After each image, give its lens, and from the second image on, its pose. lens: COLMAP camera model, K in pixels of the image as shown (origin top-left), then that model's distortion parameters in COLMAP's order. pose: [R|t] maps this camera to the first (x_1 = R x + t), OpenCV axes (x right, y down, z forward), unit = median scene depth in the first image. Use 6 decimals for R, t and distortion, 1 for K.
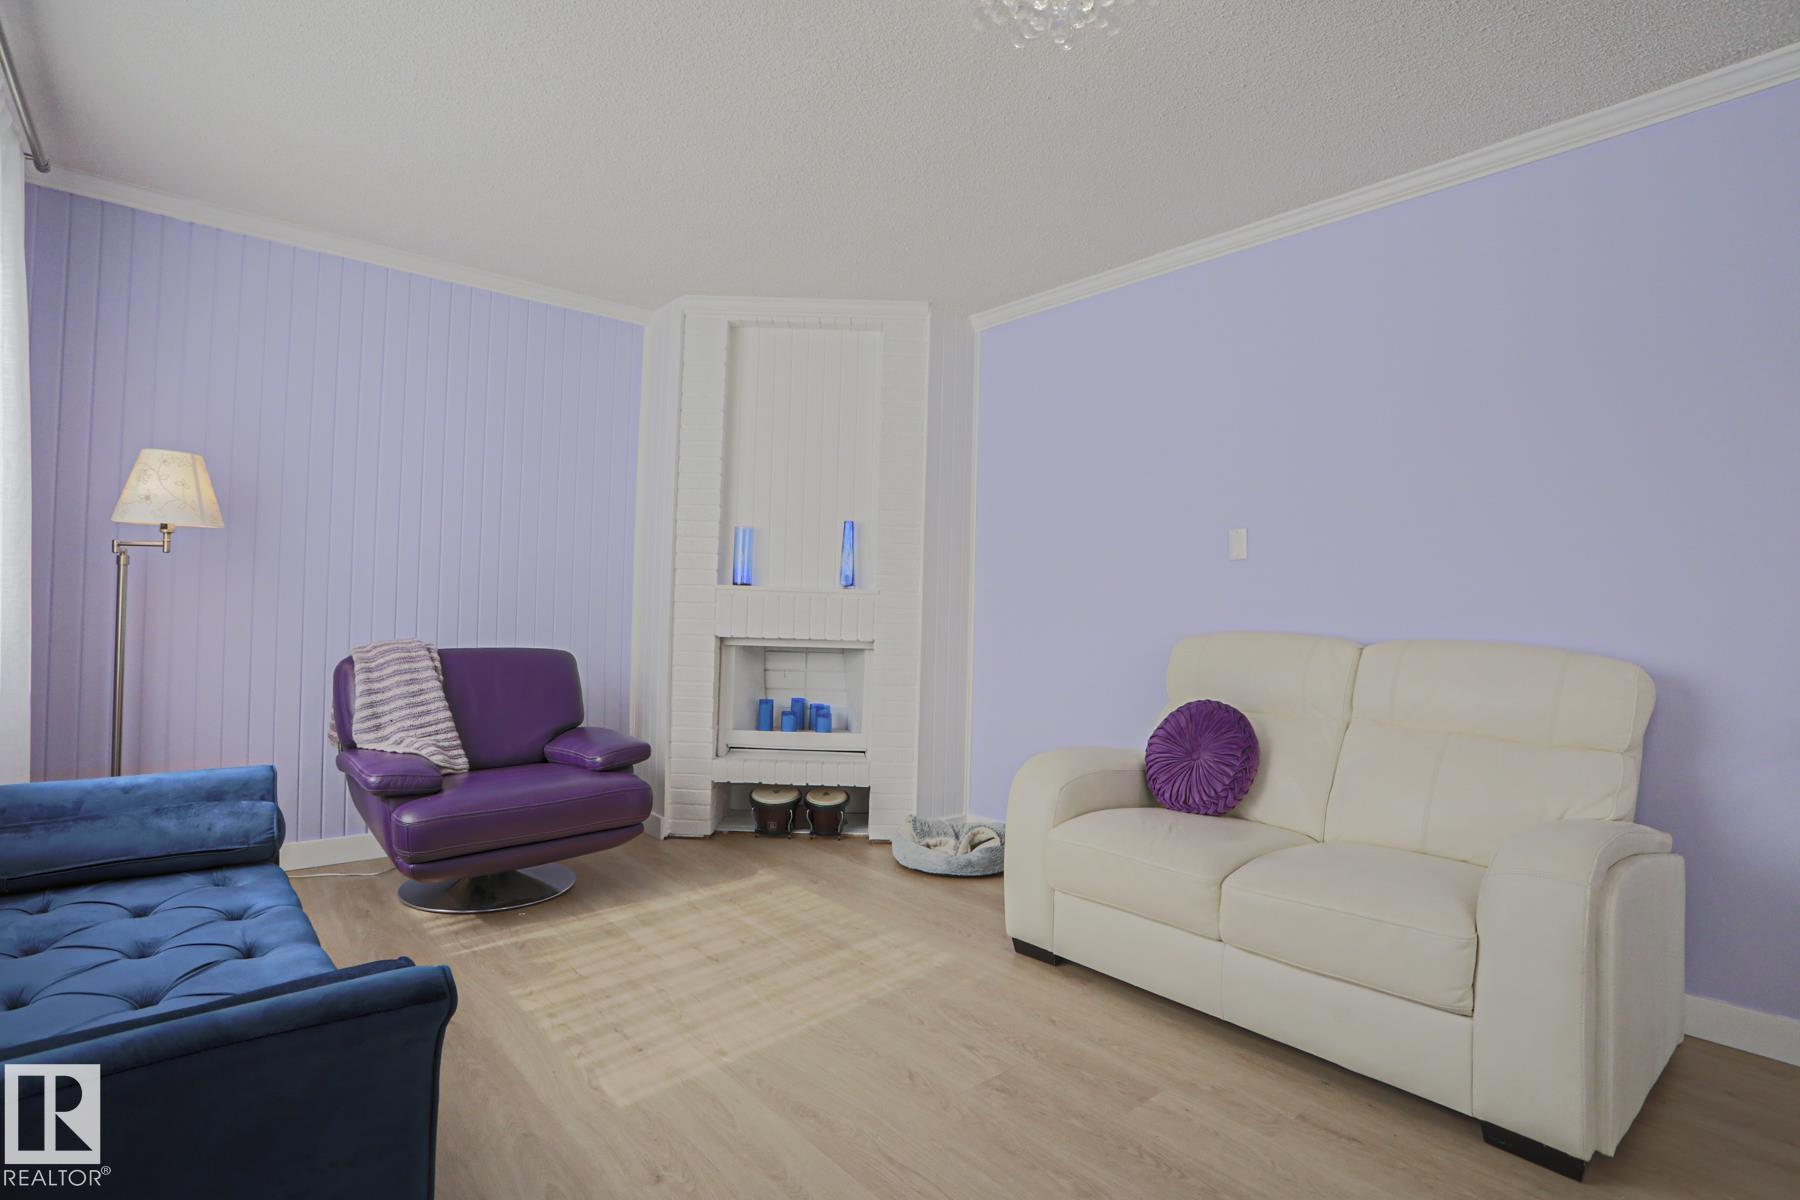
lens RADIAL K [[871.0, 0, 891.0], [0, 871.0, 599.8], [0, 0, 1]] dist [-0.068432, 0.025848]
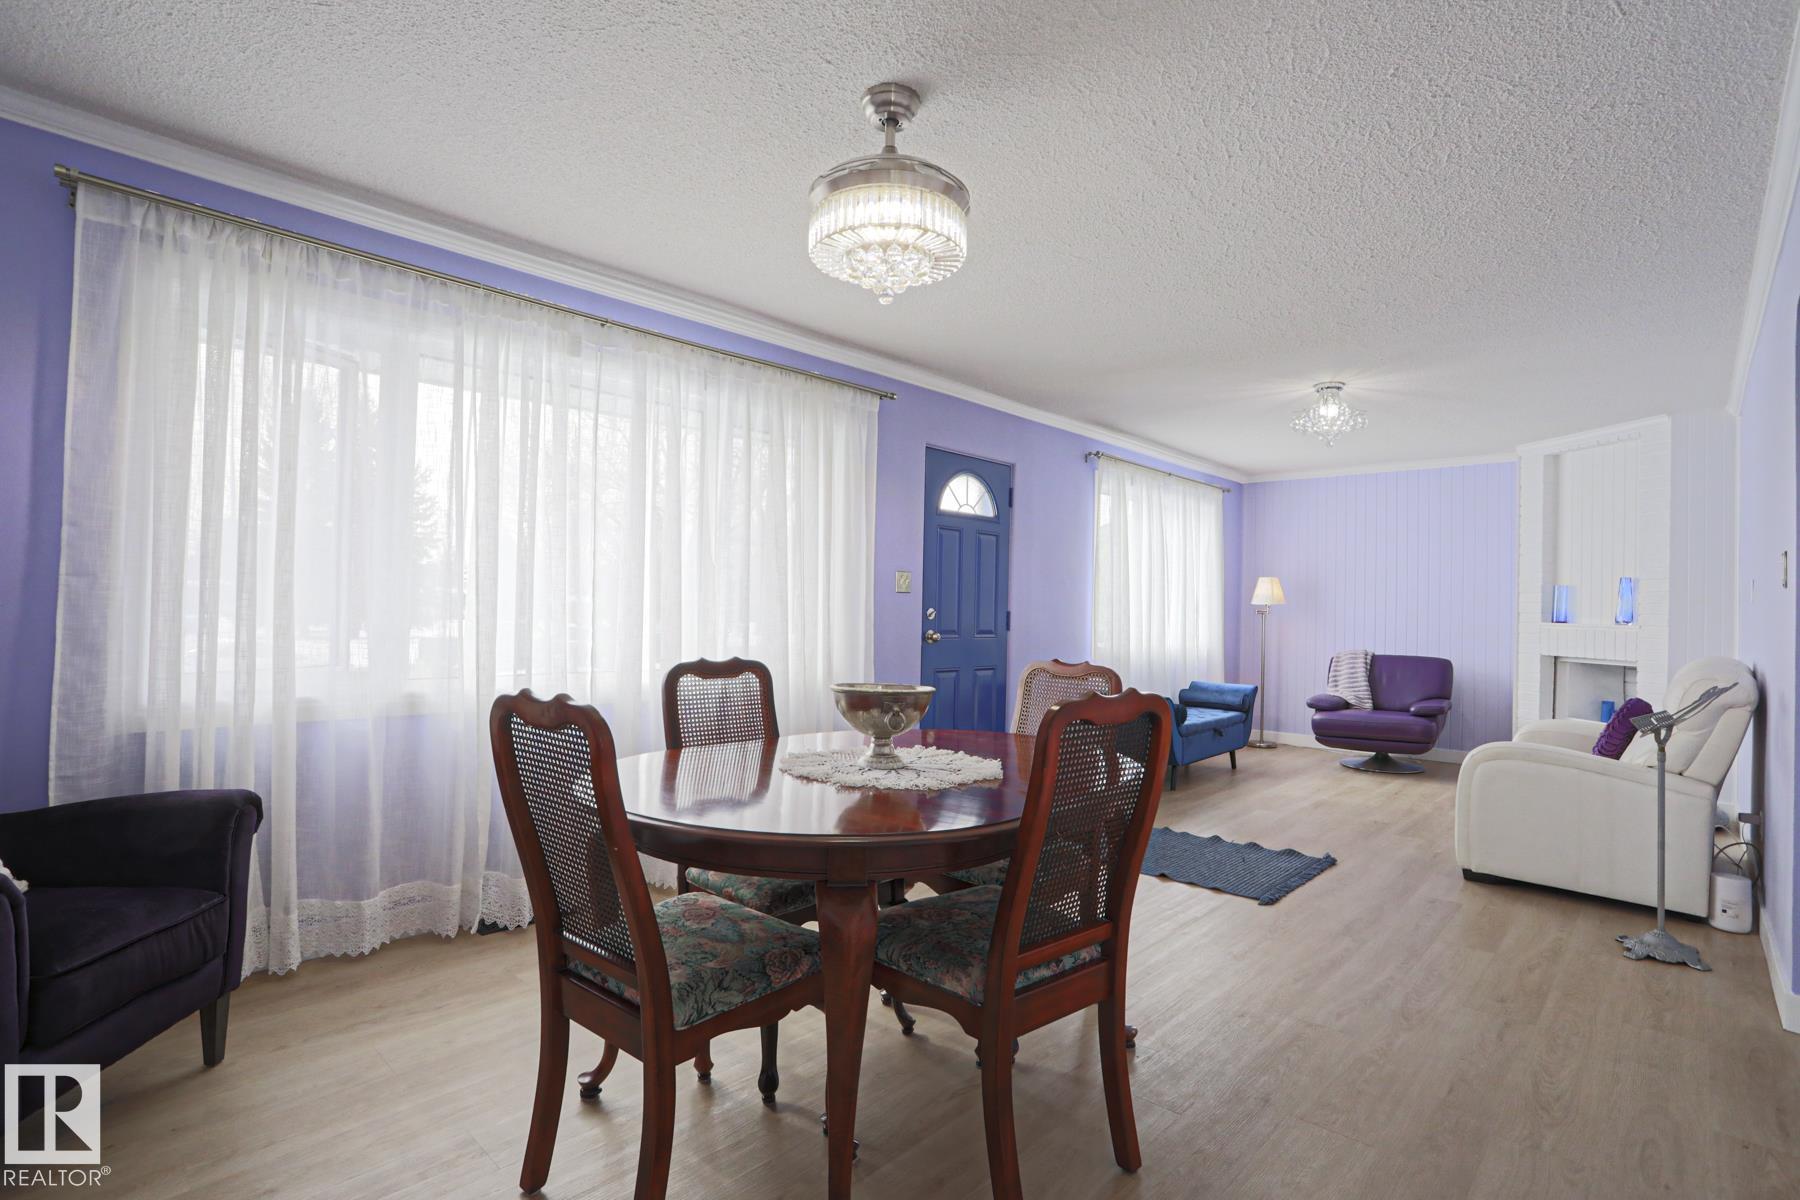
lens RADIAL K [[871.0, 0, 891.0], [0, 871.0, 599.8], [0, 0, 1]] dist [-0.068432, 0.025848]
pose [[0.088400, -0.031048, -0.995601, 1.446961], [-0.005615, 0.999483, -0.031667, -0.004078], [0.996069, 0.008390, 0.088180, -0.384455]]
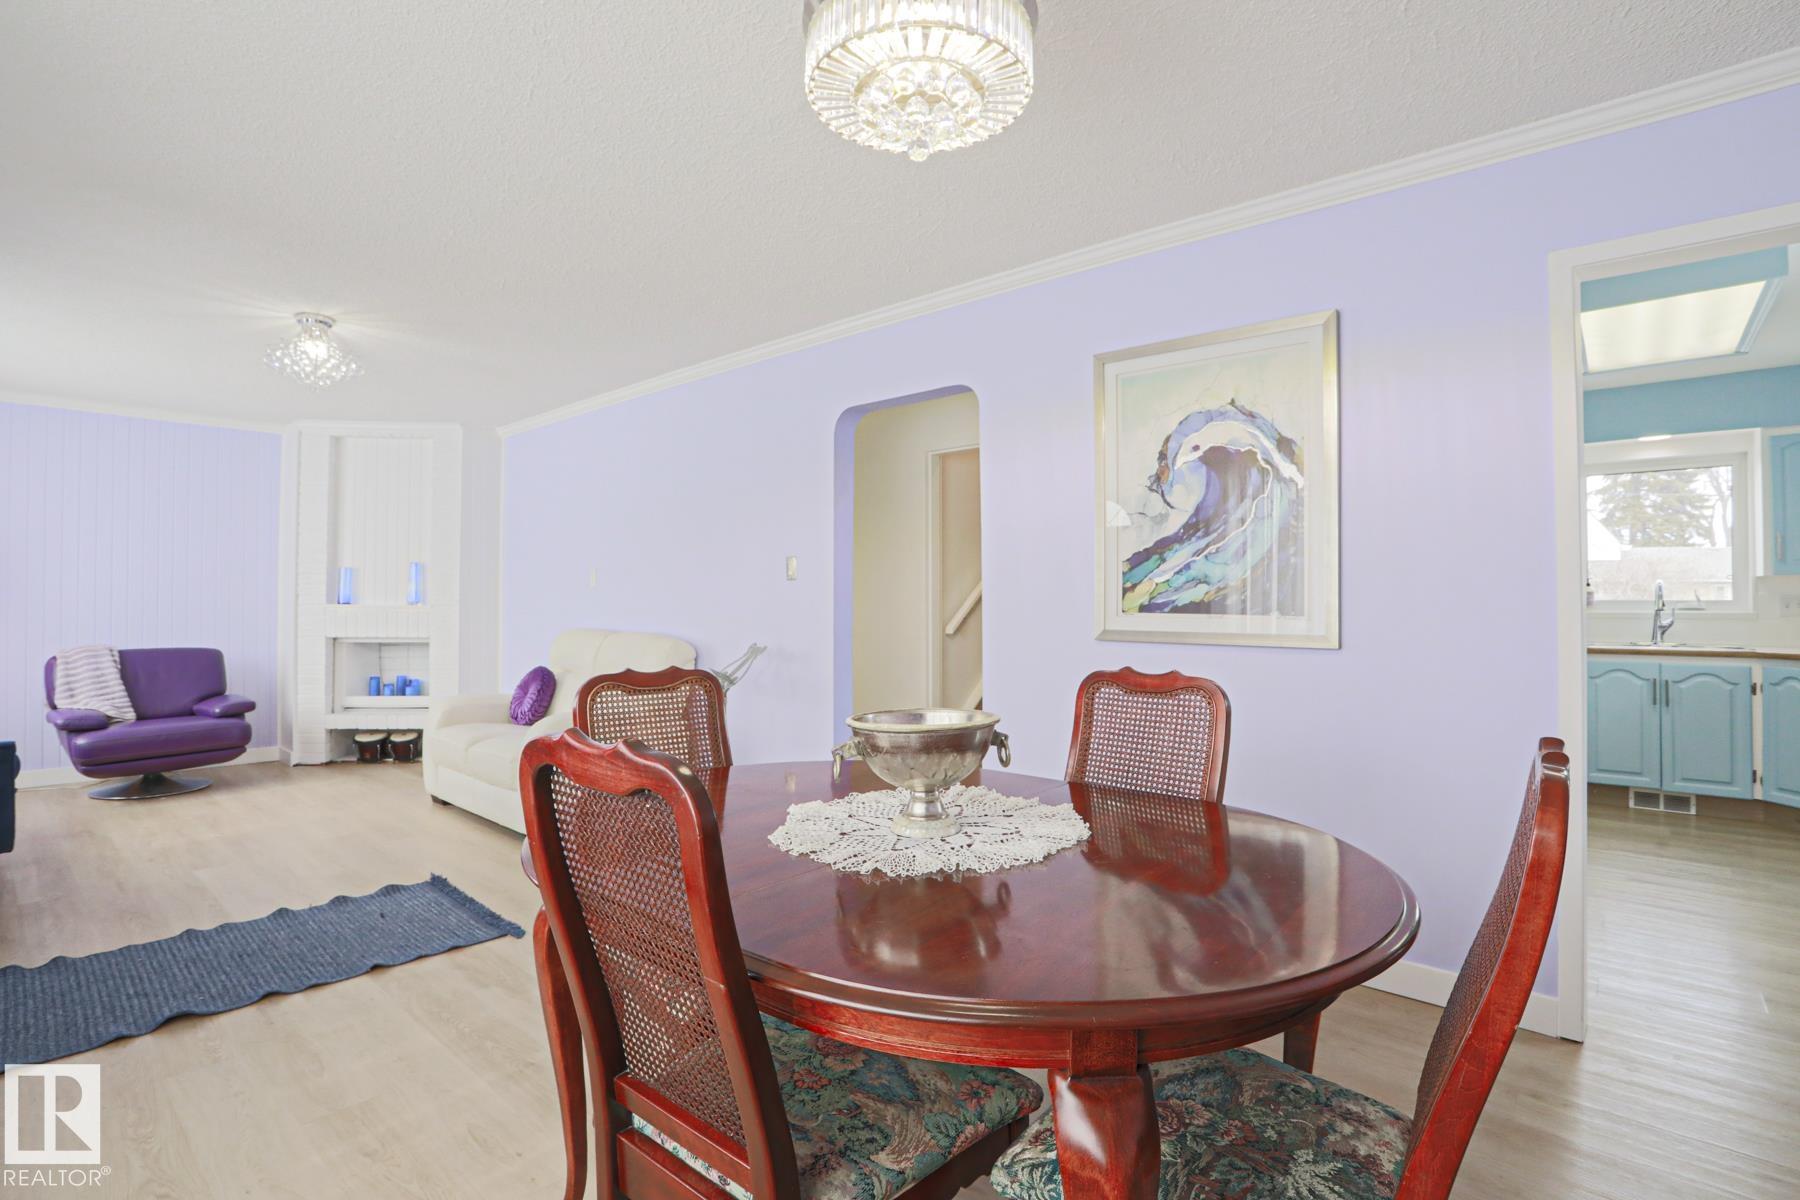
lens RADIAL K [[871.0, 0, 891.0], [0, 871.0, 599.8], [0, 0, 1]] dist [-0.068432, 0.025848]
pose [[0.991193, -0.023340, 0.130350, 0.724114], [0.021722, 0.999669, 0.013819, -0.028799], [-0.130630, -0.010865, 0.991372, -0.783042]]
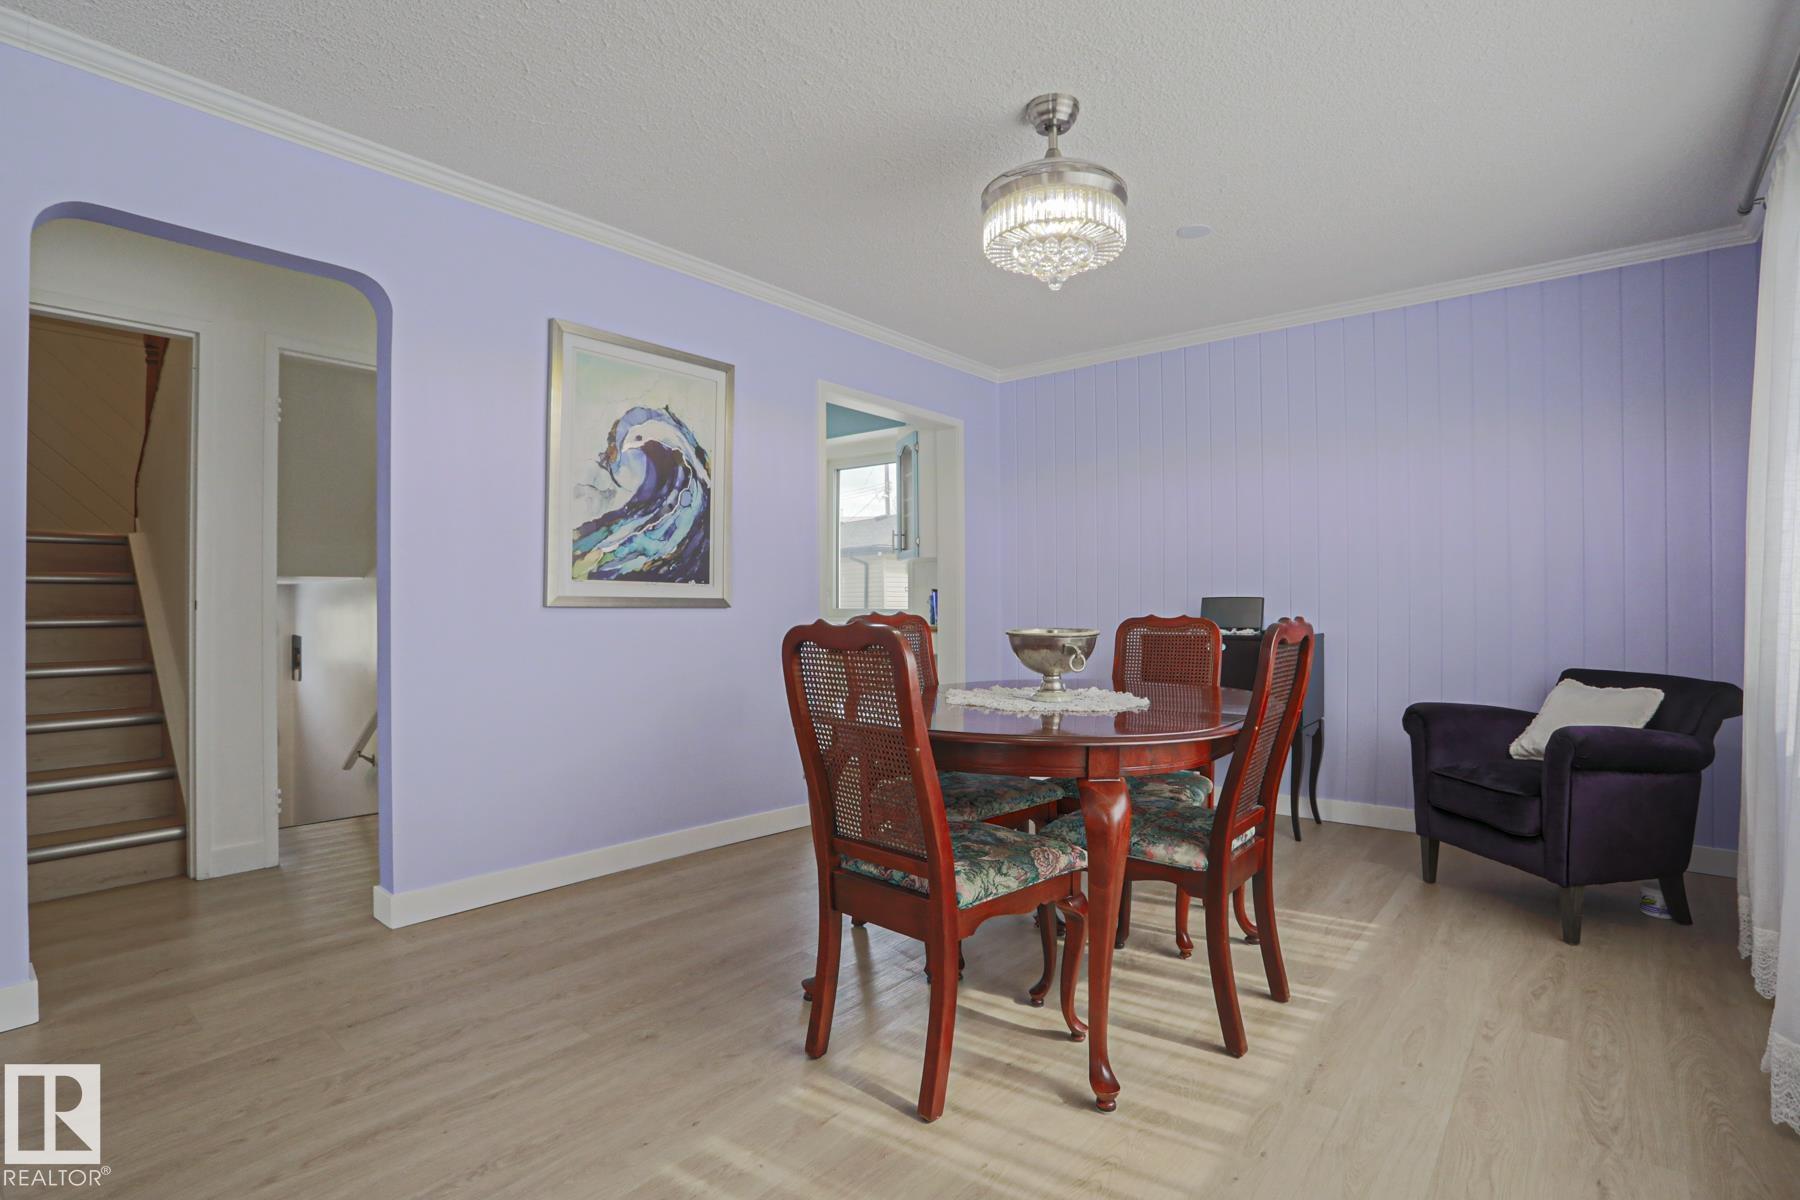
lens RADIAL K [[880.5, 0, 900.0], [0, 880.5, 600.0], [0, 0, 1]] dist [-0.059835, 0.025722]
pose [[-0.170439, -0.019098, 0.985183, 0.078658], [-0.015325, 0.999743, 0.016729, 0.004445], [-0.985249, -0.012246, -0.170687, -0.079563]]
